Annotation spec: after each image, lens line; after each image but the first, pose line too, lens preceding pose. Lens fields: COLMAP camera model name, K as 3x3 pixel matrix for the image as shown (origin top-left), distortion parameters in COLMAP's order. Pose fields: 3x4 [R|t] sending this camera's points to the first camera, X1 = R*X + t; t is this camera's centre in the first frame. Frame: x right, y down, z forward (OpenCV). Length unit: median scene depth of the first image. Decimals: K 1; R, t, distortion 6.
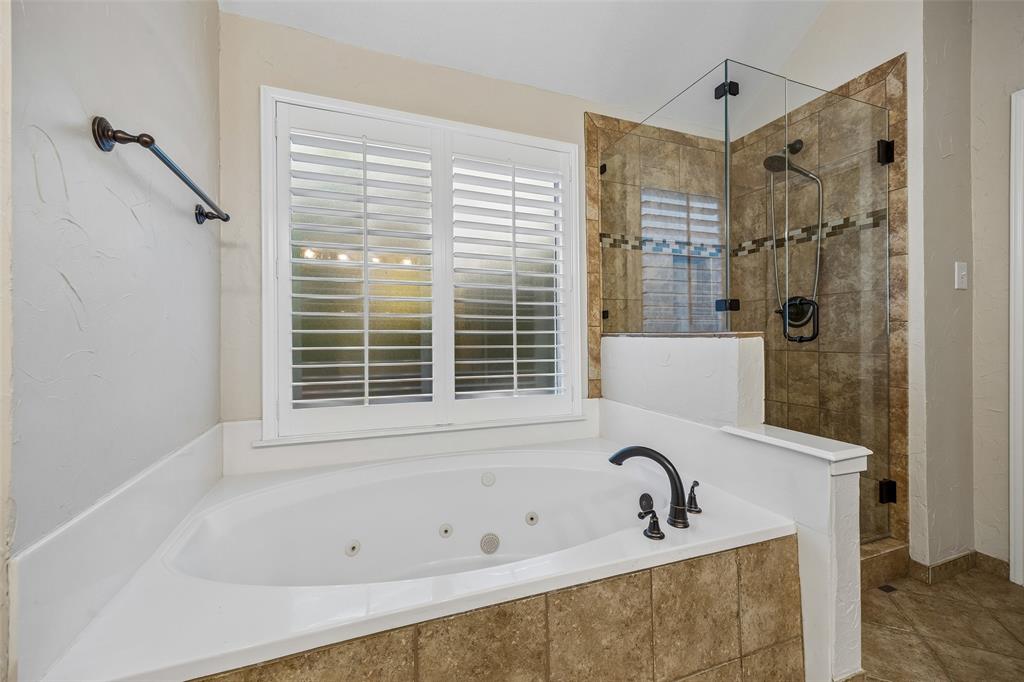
lens RADIAL K [[404.3, 0, 519.1], [0, 404.3, 337.8], [0, 0, 1]] dist [-0.003733, -0.000235]
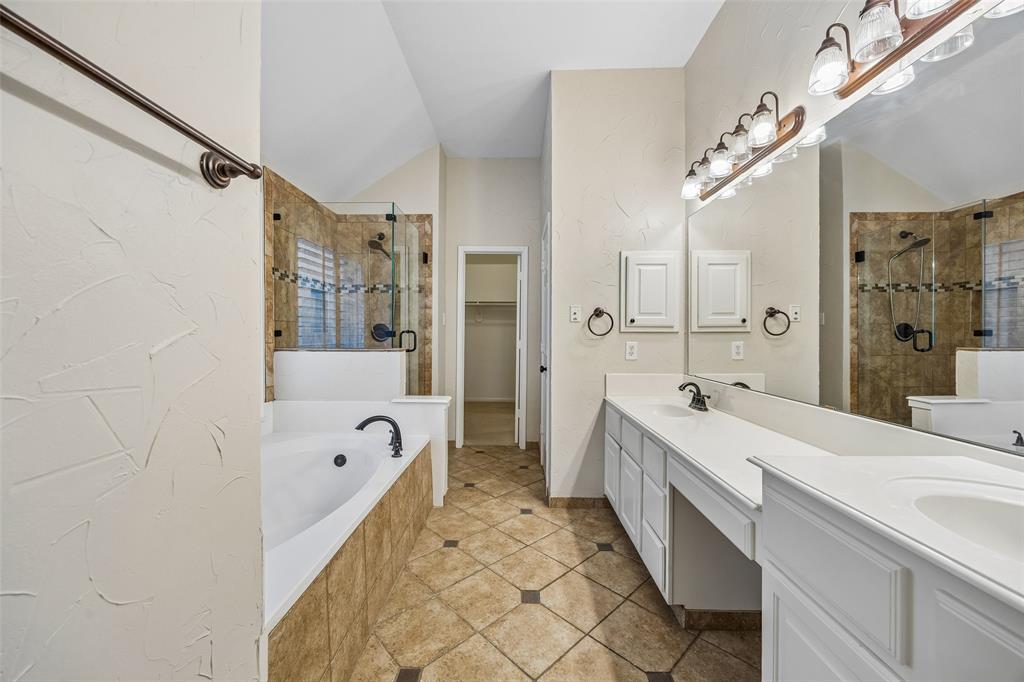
lens RADIAL K [[404.3, 0, 501.0], [0, 404.3, 336.7], [0, 0, 1]] dist [-0.003733, -0.000235]
pose [[0.372423, -0.002146, 0.928061, -0.684695], [0.003809, 0.999992, 0.000784, -0.045448], [-0.928055, 0.003243, 0.372428, -0.103946]]
